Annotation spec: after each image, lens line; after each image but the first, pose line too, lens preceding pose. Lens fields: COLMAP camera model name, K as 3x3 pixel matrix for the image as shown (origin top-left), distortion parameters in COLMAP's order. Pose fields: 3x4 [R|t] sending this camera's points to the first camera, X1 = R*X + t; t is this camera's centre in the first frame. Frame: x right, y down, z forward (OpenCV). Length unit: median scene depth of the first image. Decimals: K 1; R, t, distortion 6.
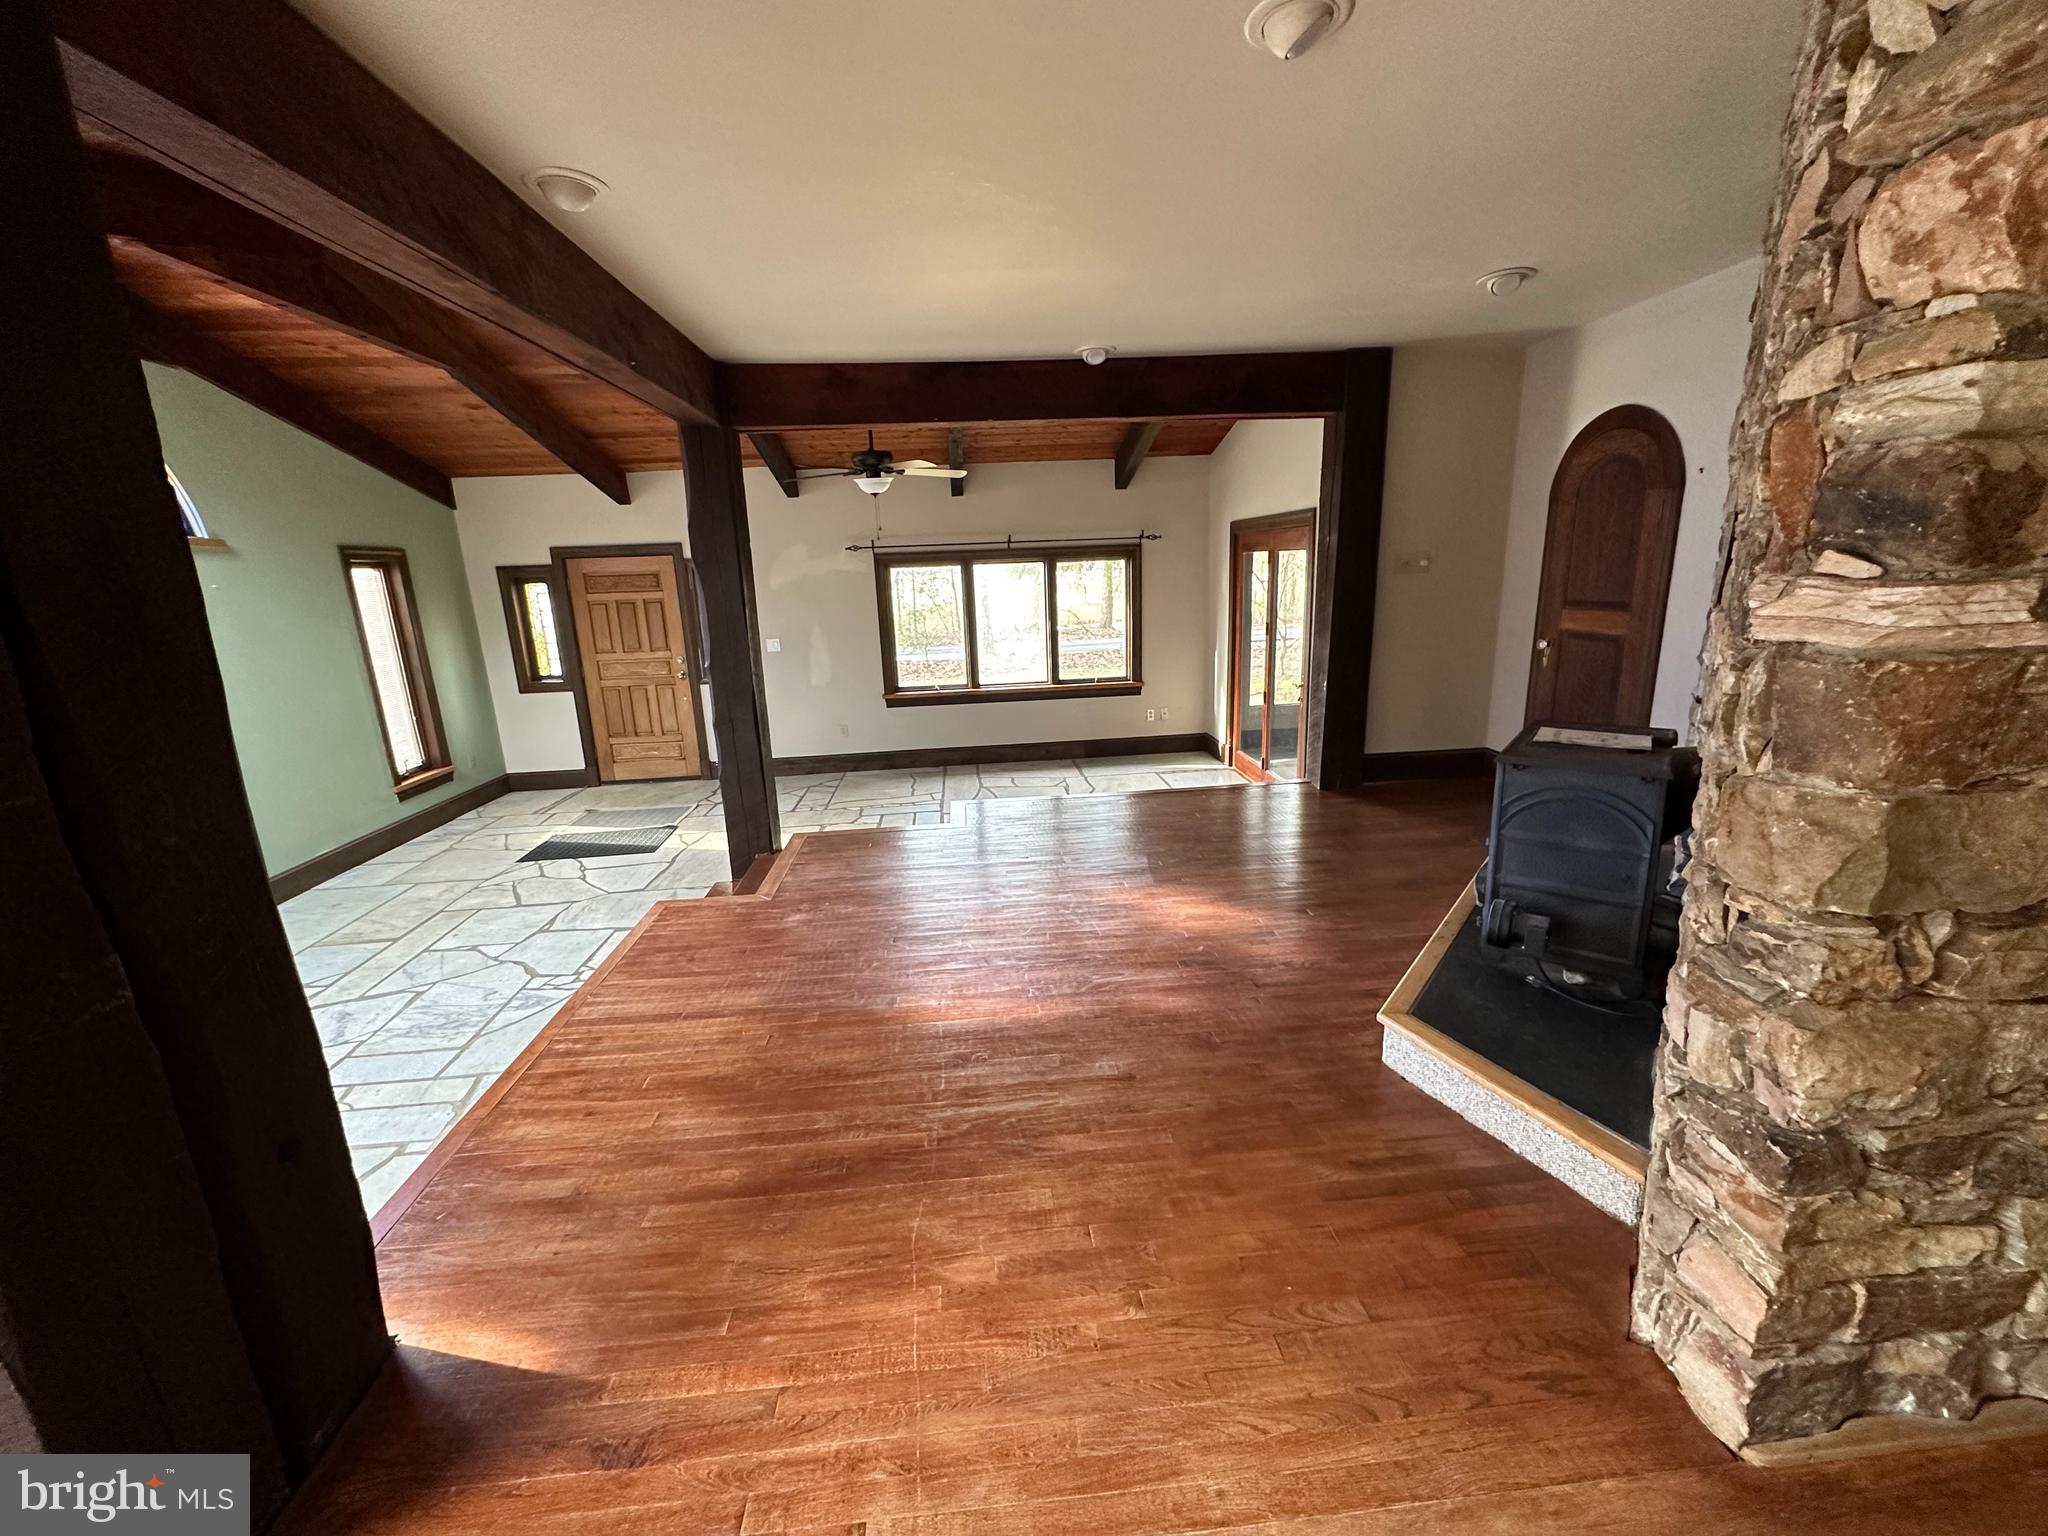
lens RADIAL K [[810.2, 0, 1020.7], [0, 810.2, 759.5], [0, 0, 1]] dist [-0.003178, 0.000493]
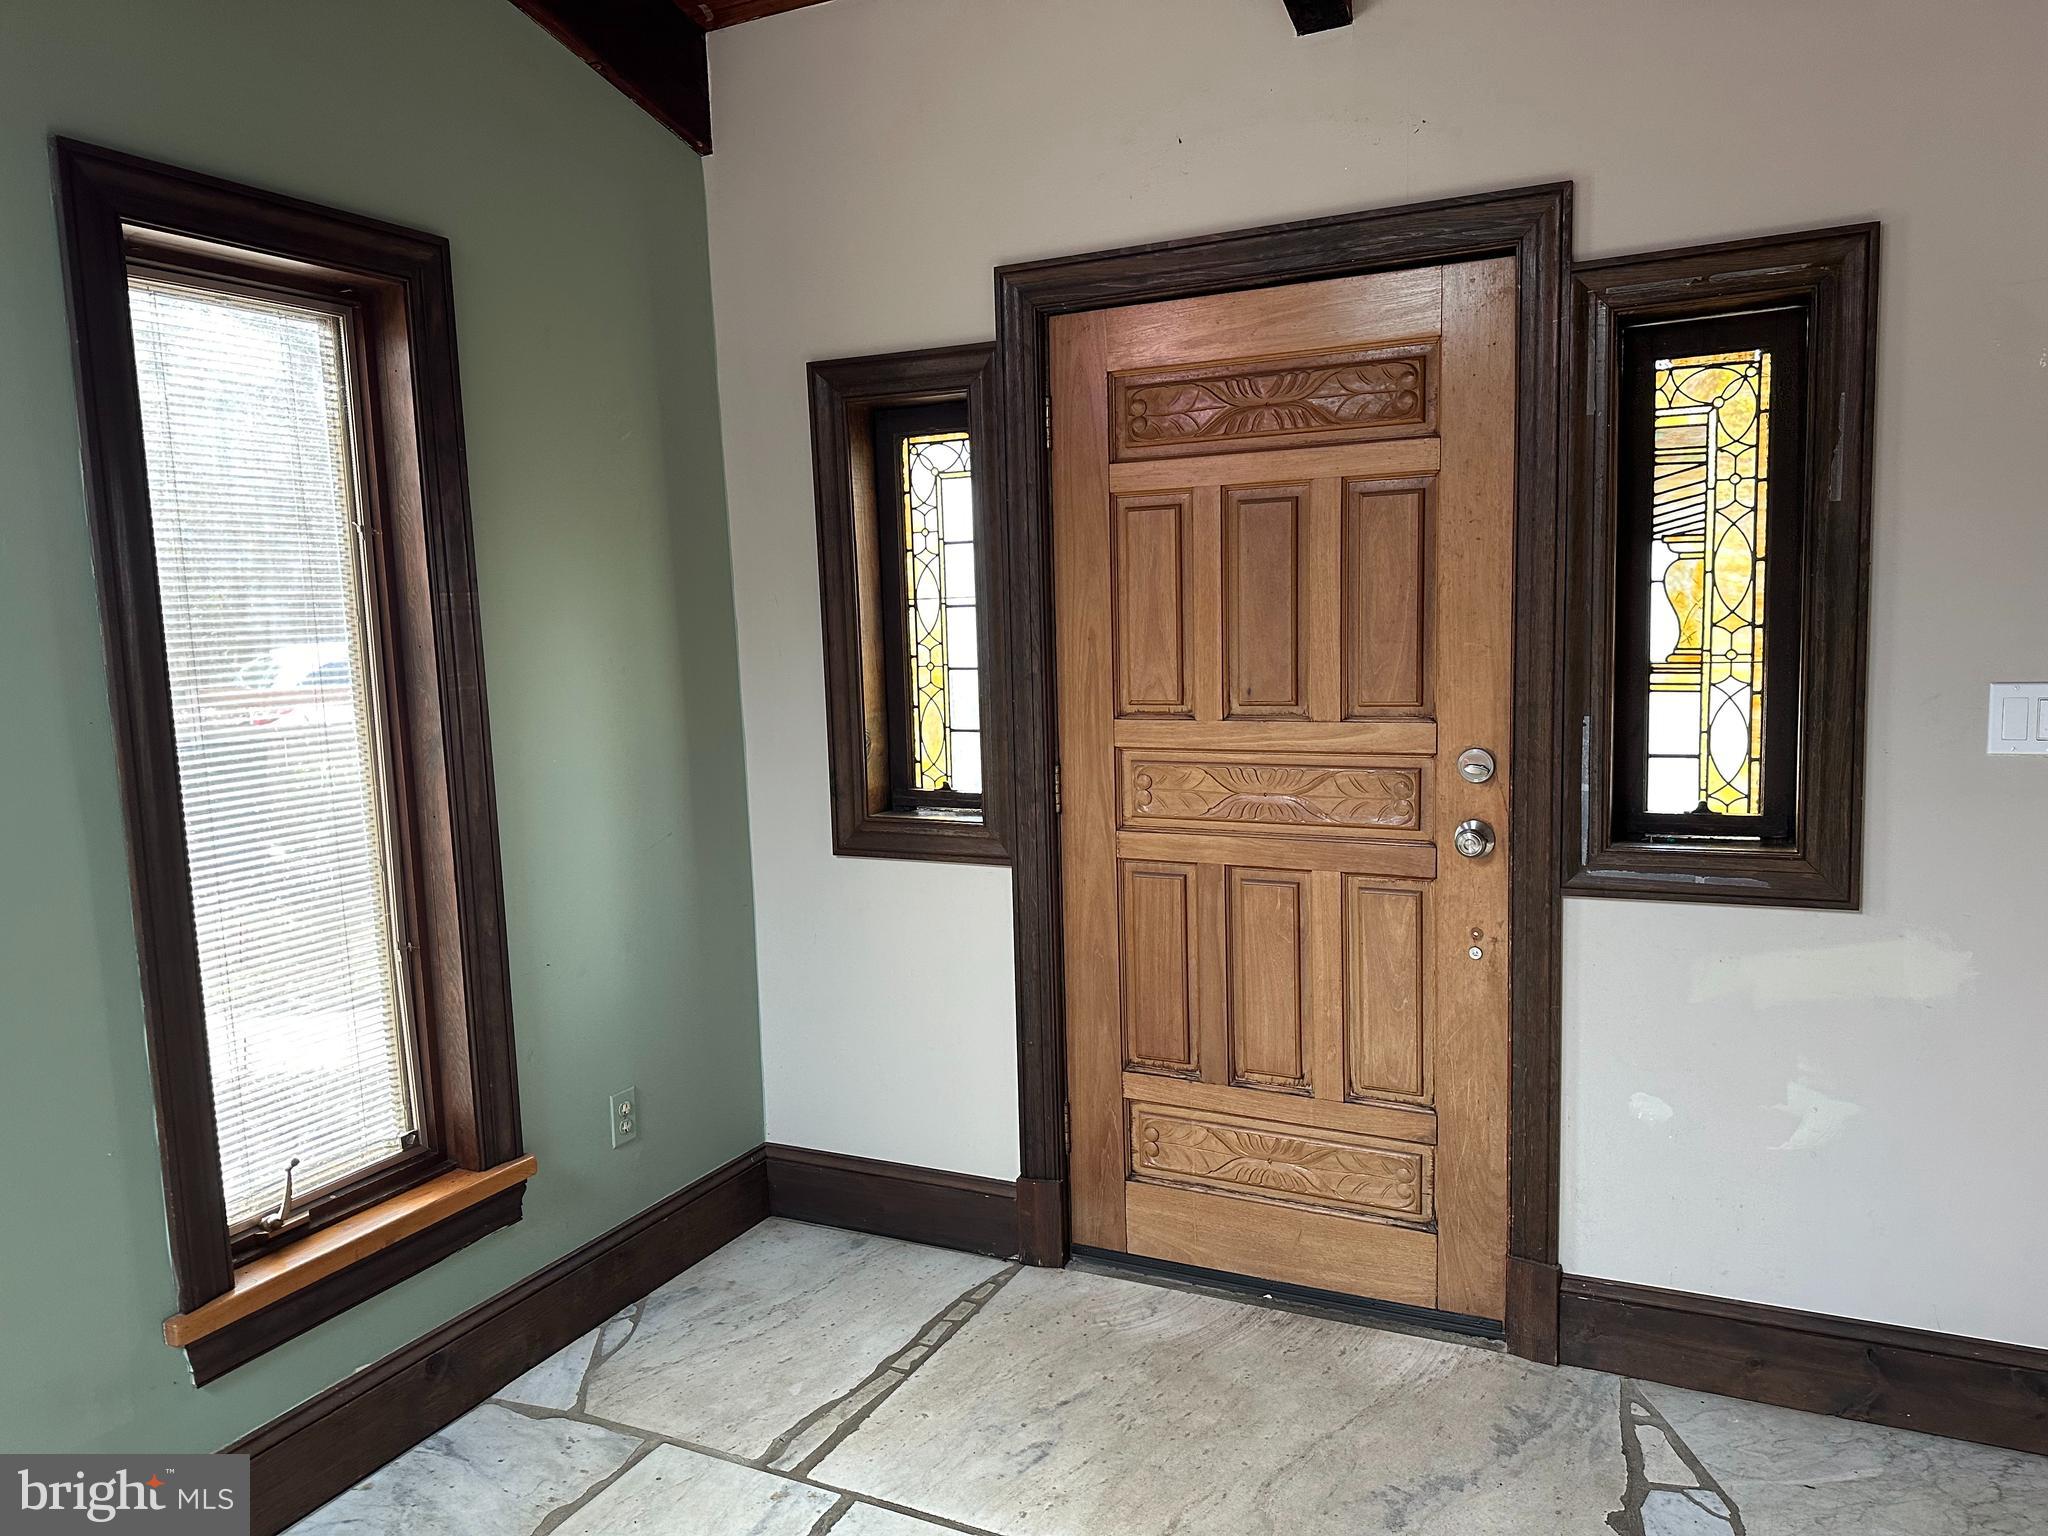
lens RADIAL K [[1428.0, 0, 1021.1], [0, 1428.0, 773.4], [0, 0, 1]] dist [0.057091, -0.036934]
pose [[0.858871, 0.072132, -0.507086, -0.335866], [-0.120768, 0.990639, -0.063632, -0.084430], [0.497750, 0.115891, 0.859543, 0.629109]]
